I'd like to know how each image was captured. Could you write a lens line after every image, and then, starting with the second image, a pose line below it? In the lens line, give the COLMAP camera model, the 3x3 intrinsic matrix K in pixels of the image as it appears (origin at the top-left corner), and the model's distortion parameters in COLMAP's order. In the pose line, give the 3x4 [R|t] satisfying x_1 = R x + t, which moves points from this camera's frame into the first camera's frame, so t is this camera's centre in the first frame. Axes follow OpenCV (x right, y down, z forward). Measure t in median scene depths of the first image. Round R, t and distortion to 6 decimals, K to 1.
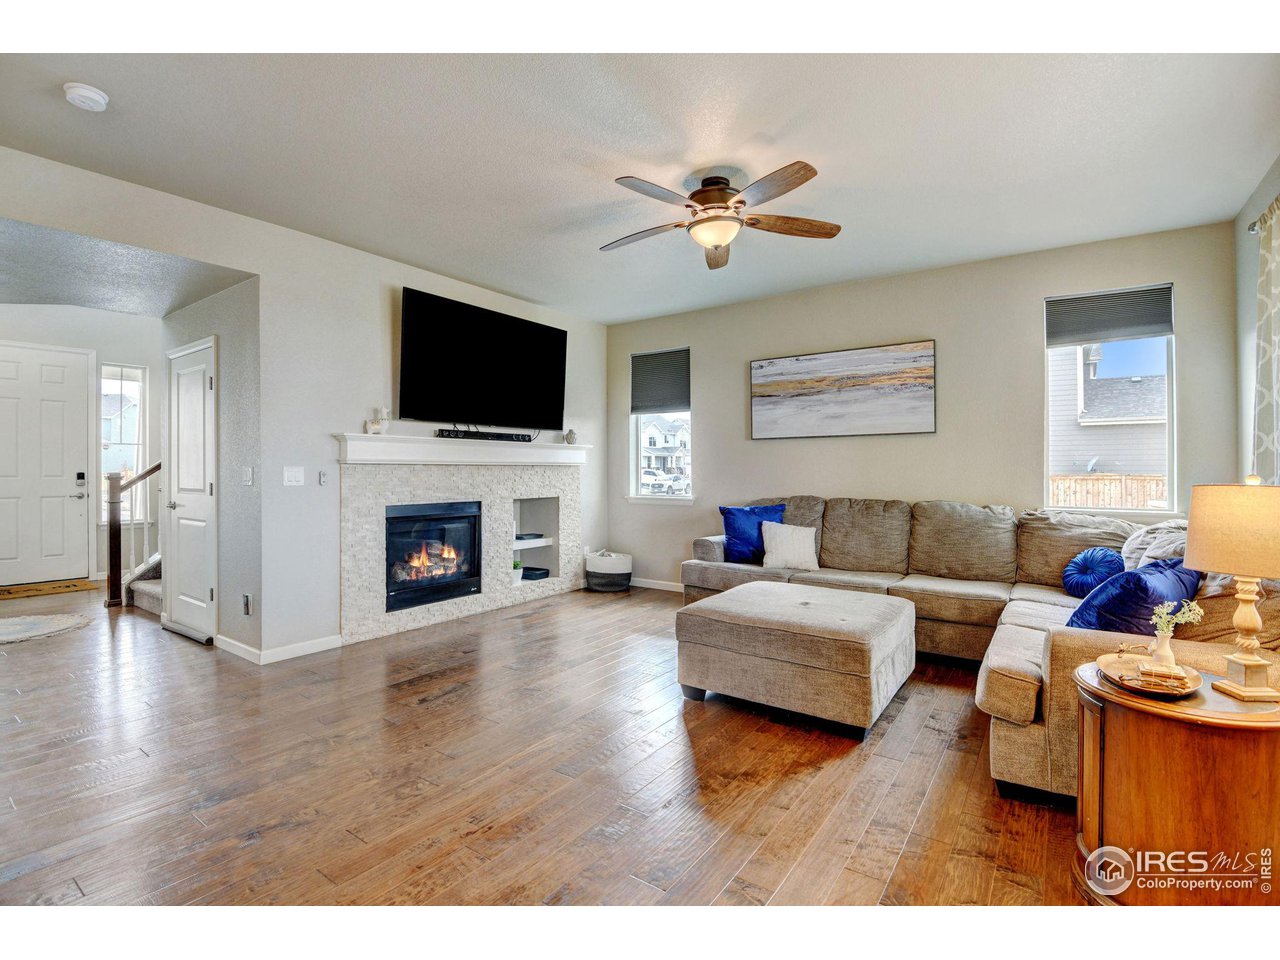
lens RADIAL K [[599.7, 0, 647.0], [0, 599.7, 474.7], [0, 0, 1]] dist [-0.020410, -0.006285]
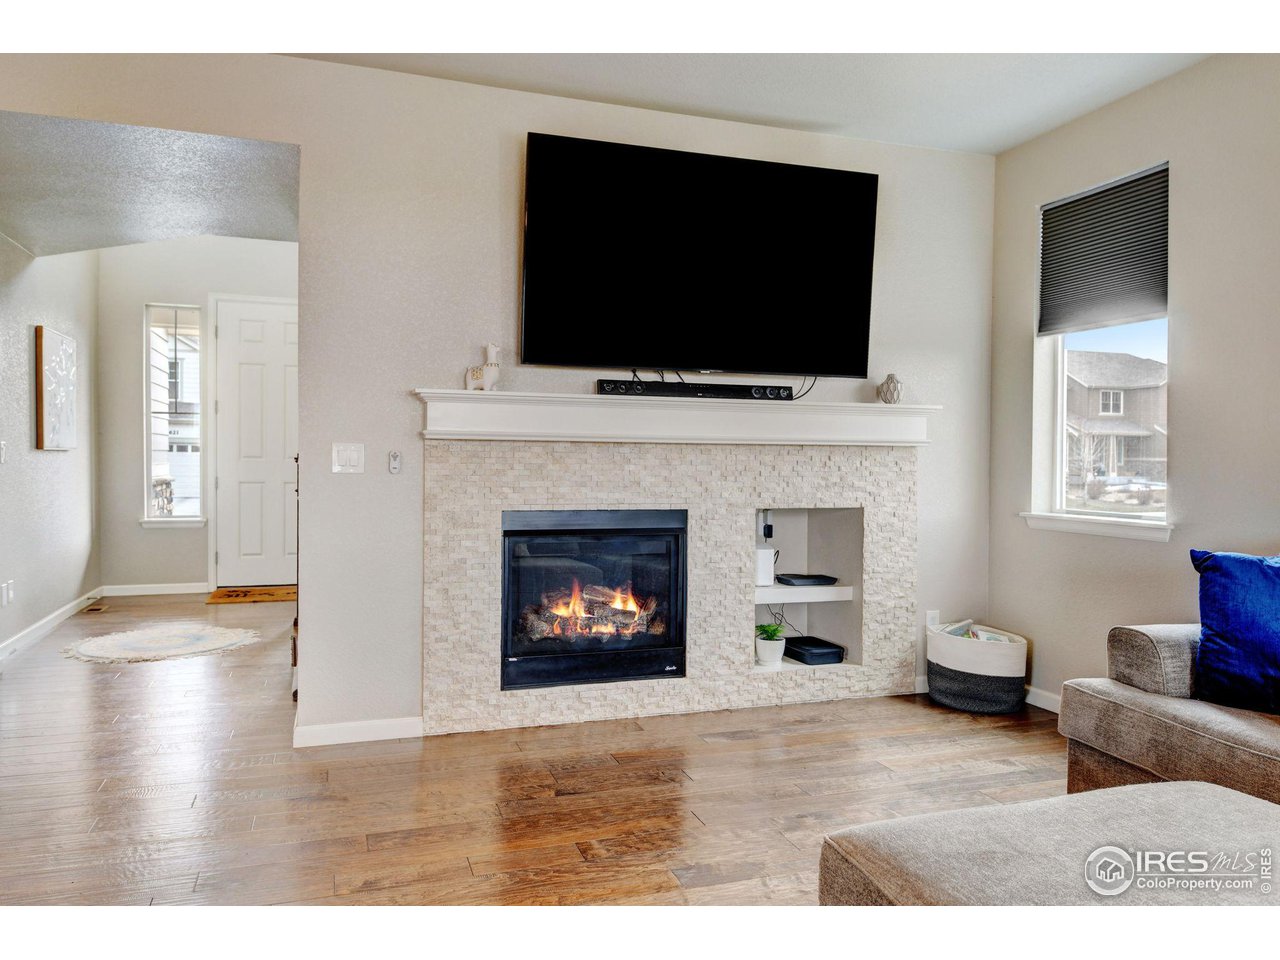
lens RADIAL K [[918.7, 0, 632.4], [0, 918.7, 467.8], [0, 0, 1]] dist [0.045859, -0.007913]
pose [[0.806419, 0.015489, -0.591141, 0.183129], [-0.014660, 0.999873, 0.006200, 0.001492], [0.591162, 0.003666, 0.806544, 0.295510]]
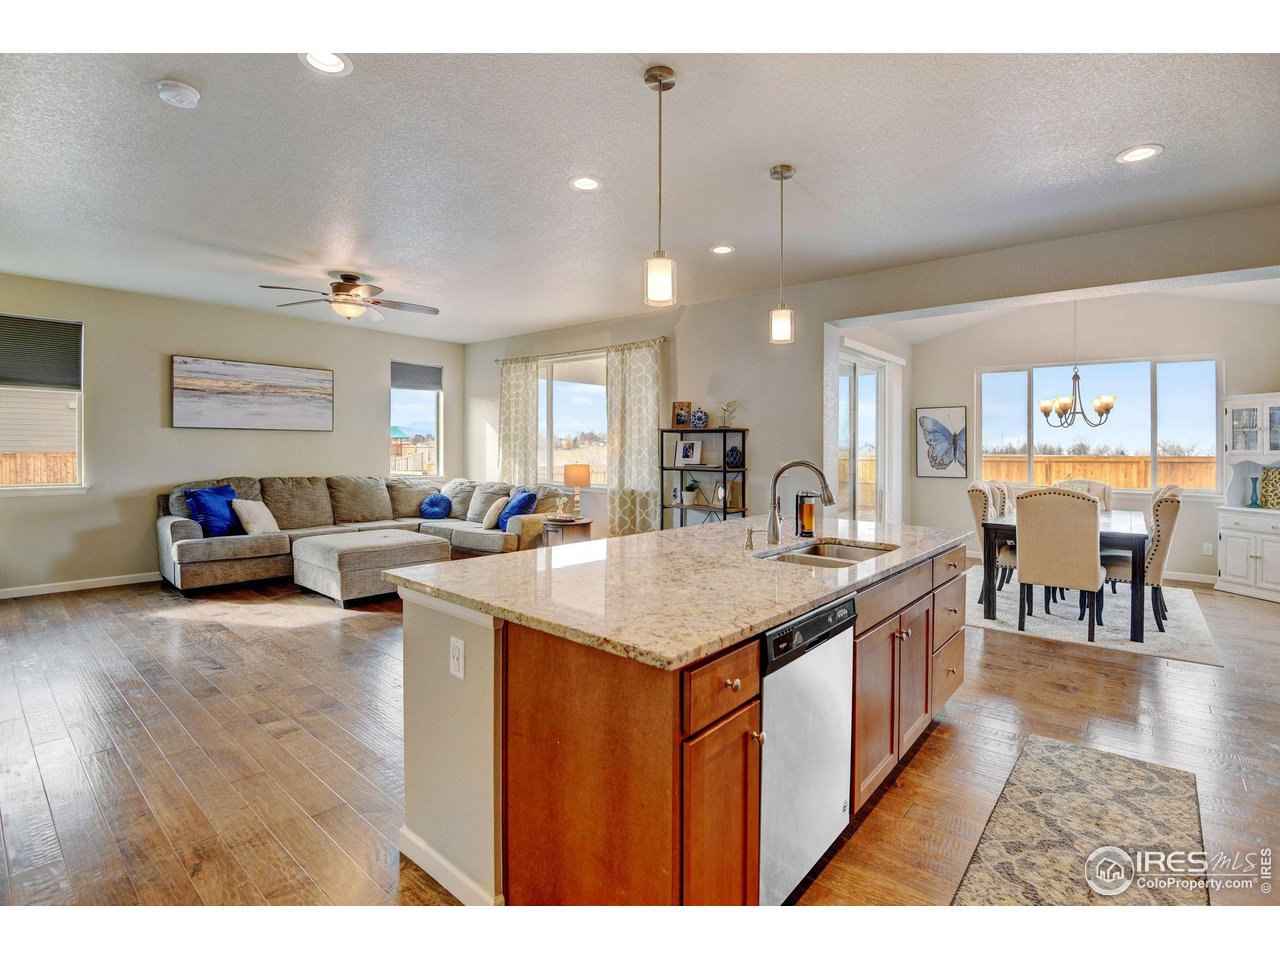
lens RADIAL K [[599.7, 0, 645.4], [0, 599.7, 448.8], [0, 0, 1]] dist [-0.020410, -0.006285]
pose [[0.098464, 0.001244, 0.995140, -0.893727], [-0.010396, 0.999946, -0.000221, -0.031946], [-0.995086, -0.010324, 0.098472, 0.048802]]
